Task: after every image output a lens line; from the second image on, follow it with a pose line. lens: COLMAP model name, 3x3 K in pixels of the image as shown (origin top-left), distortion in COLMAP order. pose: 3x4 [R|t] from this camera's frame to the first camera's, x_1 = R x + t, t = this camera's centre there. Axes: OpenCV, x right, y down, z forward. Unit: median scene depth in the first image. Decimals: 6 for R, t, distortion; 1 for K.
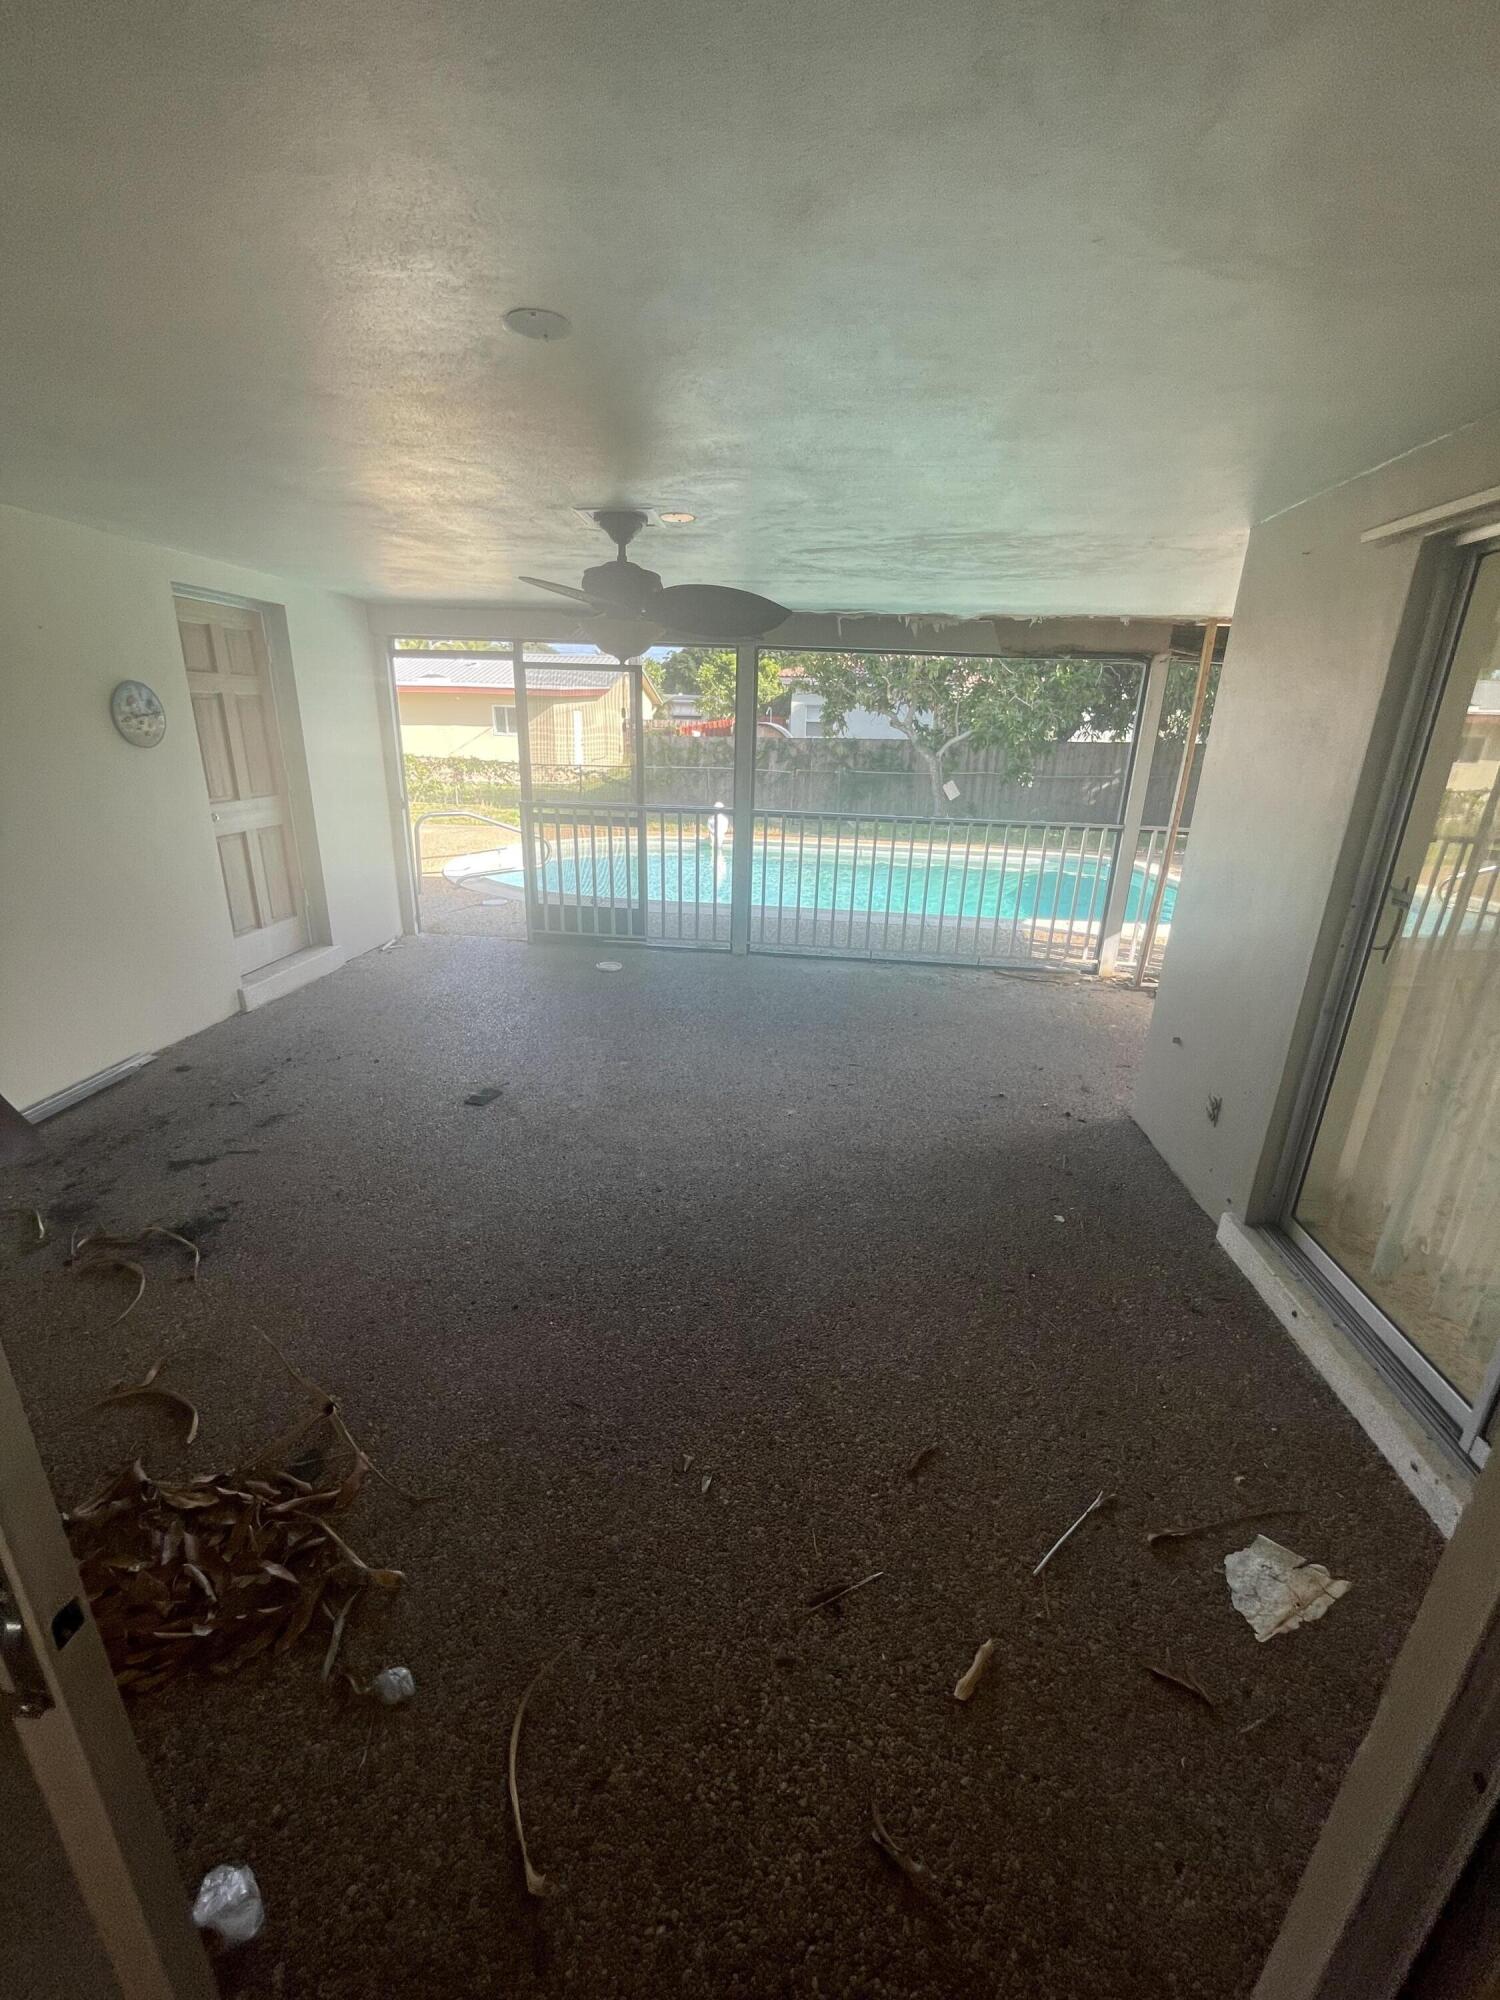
lens RADIAL K [[824.6, 0, 750.0], [0, 824.6, 1000.0], [0, 0, 1]] dist [-0.011366, 0.000958]
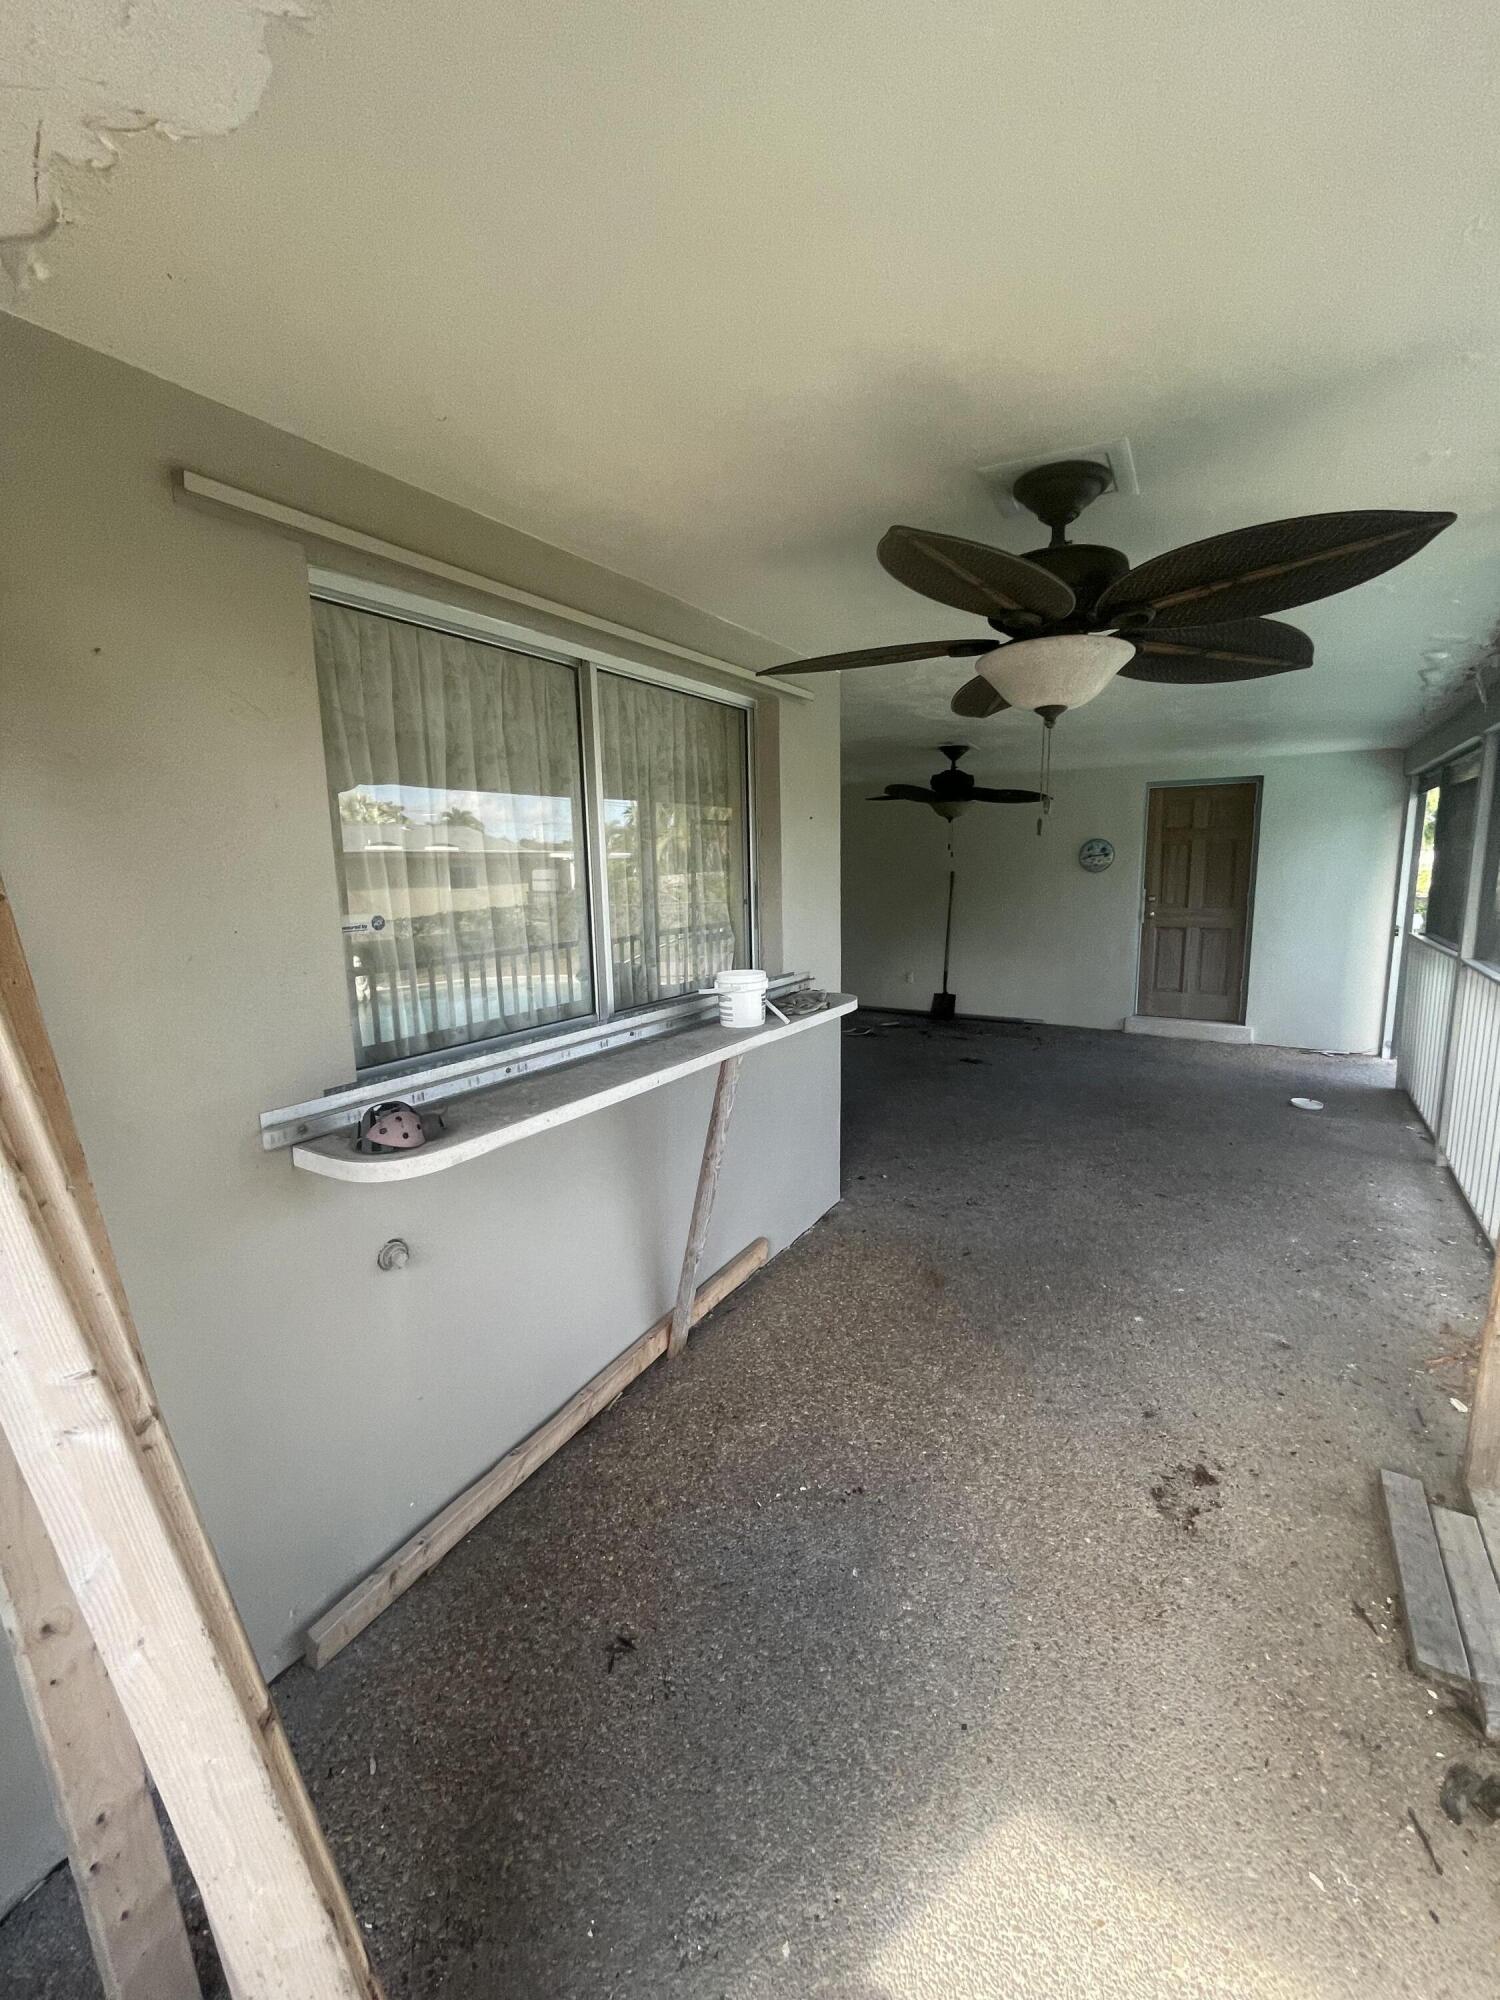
lens RADIAL K [[824.6, 0, 750.0], [0, 824.6, 1000.0], [0, 0, 1]] dist [-0.011366, 0.000958]
pose [[-0.444545, 0.130548, -0.886193, 0.882130], [-0.284975, 0.917310, 0.278085, -0.219306], [0.849217, 0.376164, -0.370582, 0.738652]]
